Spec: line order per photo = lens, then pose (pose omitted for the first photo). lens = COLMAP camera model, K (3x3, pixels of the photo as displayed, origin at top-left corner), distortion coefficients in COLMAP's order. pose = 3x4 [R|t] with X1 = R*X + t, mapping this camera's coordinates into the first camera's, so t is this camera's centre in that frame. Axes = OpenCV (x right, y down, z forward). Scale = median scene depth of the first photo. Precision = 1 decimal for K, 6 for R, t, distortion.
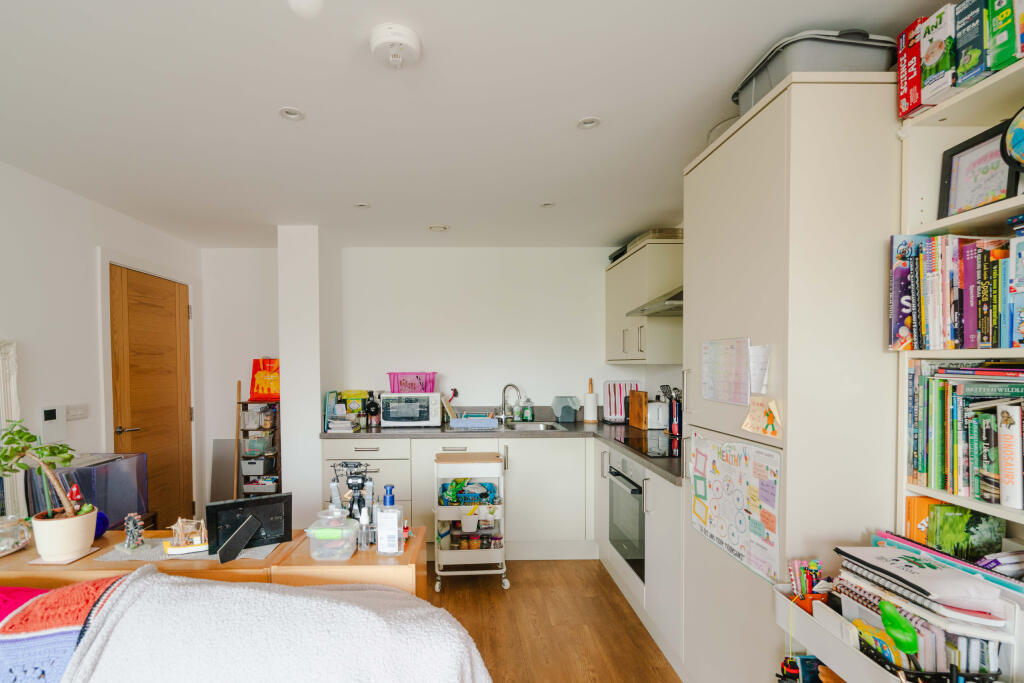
lens RADIAL K [[477.4, 0, 456.5], [0, 477.4, 356.4], [0, 0, 1]] dist [-0.004105, -0.000739]
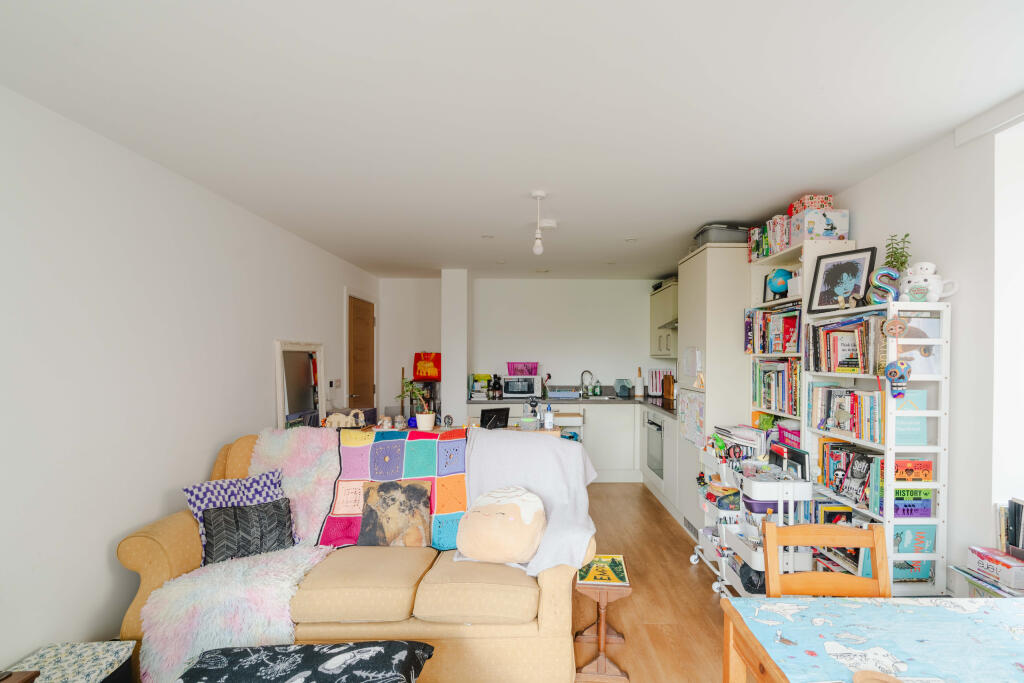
lens RADIAL K [[477.4, 0, 520.1], [0, 477.4, 350.4], [0, 0, 1]] dist [-0.004105, -0.000739]
pose [[0.999971, 0.006587, -0.003892, -0.097202], [-0.006574, 0.999973, 0.003414, -0.010132], [0.003915, -0.003388, 0.999987, -0.547537]]
